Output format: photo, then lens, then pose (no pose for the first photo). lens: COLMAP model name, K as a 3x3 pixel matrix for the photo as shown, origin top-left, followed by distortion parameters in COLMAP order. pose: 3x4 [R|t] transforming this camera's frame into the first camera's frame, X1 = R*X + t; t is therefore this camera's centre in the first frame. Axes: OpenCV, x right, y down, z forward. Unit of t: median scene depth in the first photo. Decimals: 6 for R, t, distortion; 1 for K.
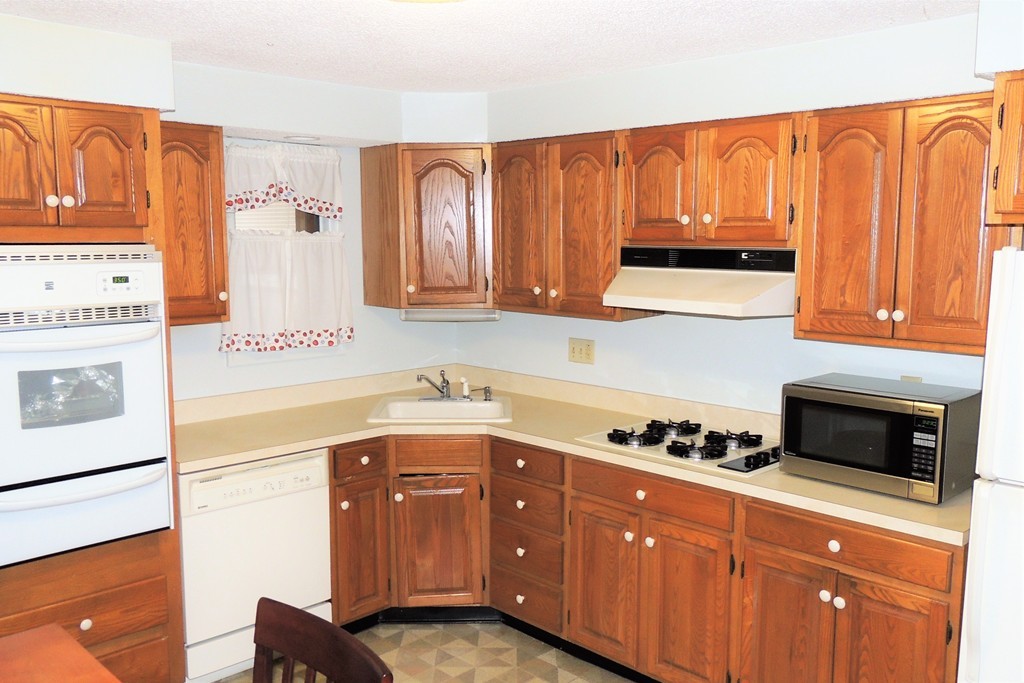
lens RADIAL K [[873.5, 0, 487.1], [0, 873.5, 342.6], [0, 0, 1]] dist [-0.005176, 0.001037]
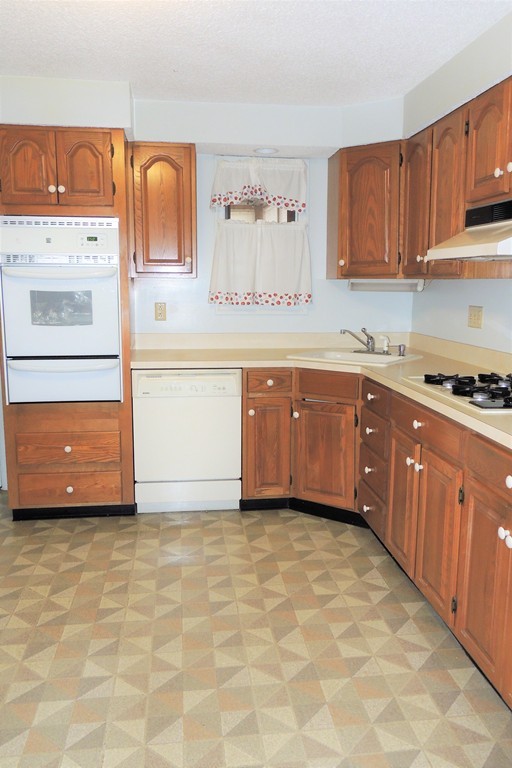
lens RADIAL K [[613.8, 0, 257.1], [0, 613.8, 381.5], [0, 0, 1]] dist [-0.008557, 0.002567]
pose [[0.802344, 0.100678, -0.588310, 0.386831], [-0.079760, 0.994916, 0.061482, 0.071710], [0.591509, -0.002406, 0.806295, 0.204242]]
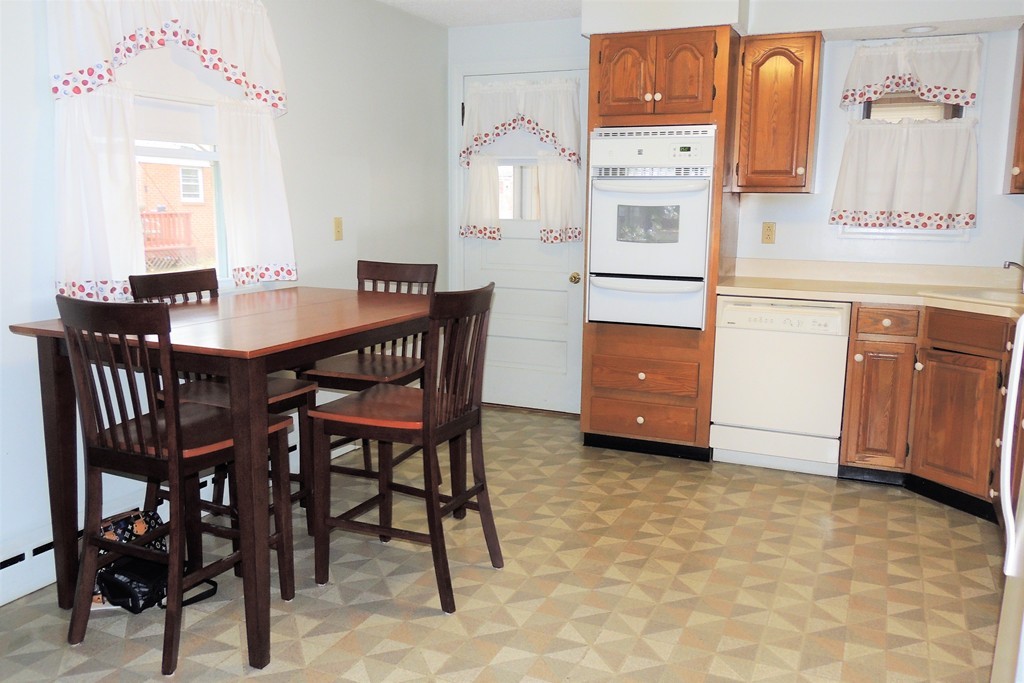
lens RADIAL K [[818.4, 0, 509.4], [0, 818.4, 344.2], [0, 0, 1]] dist [-0.008557, 0.002567]
pose [[0.363060, 0.161843, -0.917602, 0.596366], [-0.125532, 0.984317, 0.123942, 0.089139], [0.923271, 0.070190, 0.377683, 0.173232]]
